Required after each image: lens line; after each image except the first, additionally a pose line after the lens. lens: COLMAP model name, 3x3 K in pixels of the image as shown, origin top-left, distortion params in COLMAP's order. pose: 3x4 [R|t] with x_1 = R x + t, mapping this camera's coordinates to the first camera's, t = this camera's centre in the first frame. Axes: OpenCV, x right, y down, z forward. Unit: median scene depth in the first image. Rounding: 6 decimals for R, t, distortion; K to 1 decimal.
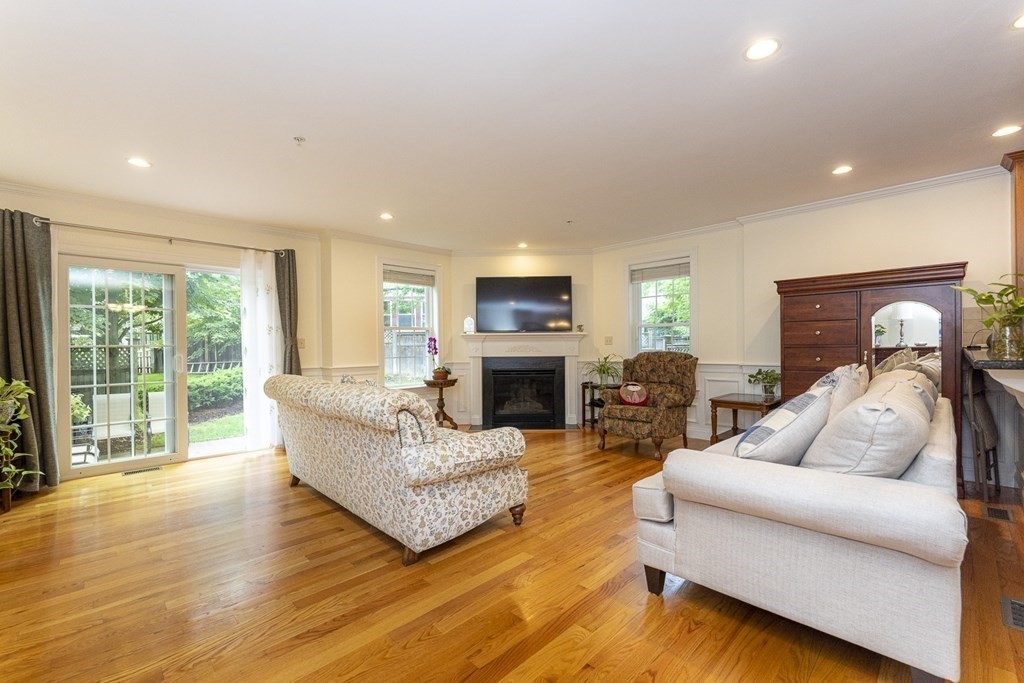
lens RADIAL K [[437.6, 0, 512.0], [0, 437.6, 341.5], [0, 0, 1]] dist [0.000931, 0.000200]
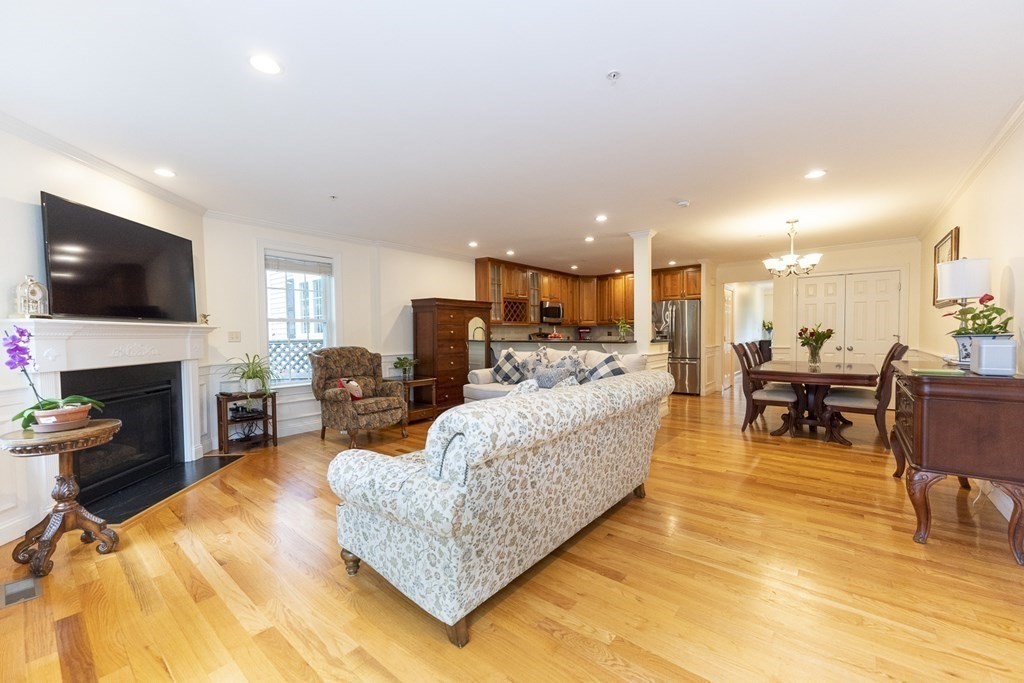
lens RADIAL K [[406.3, 0, 512.0], [0, 406.3, 341.5], [0, 0, 1]] dist [0.002059, 0.000145]
pose [[-0.115612, -0.005096, 0.993281, -0.710236], [0.008891, 0.999941, 0.006165, 0.007431], [-0.993255, 0.009544, -0.115560, 0.759316]]
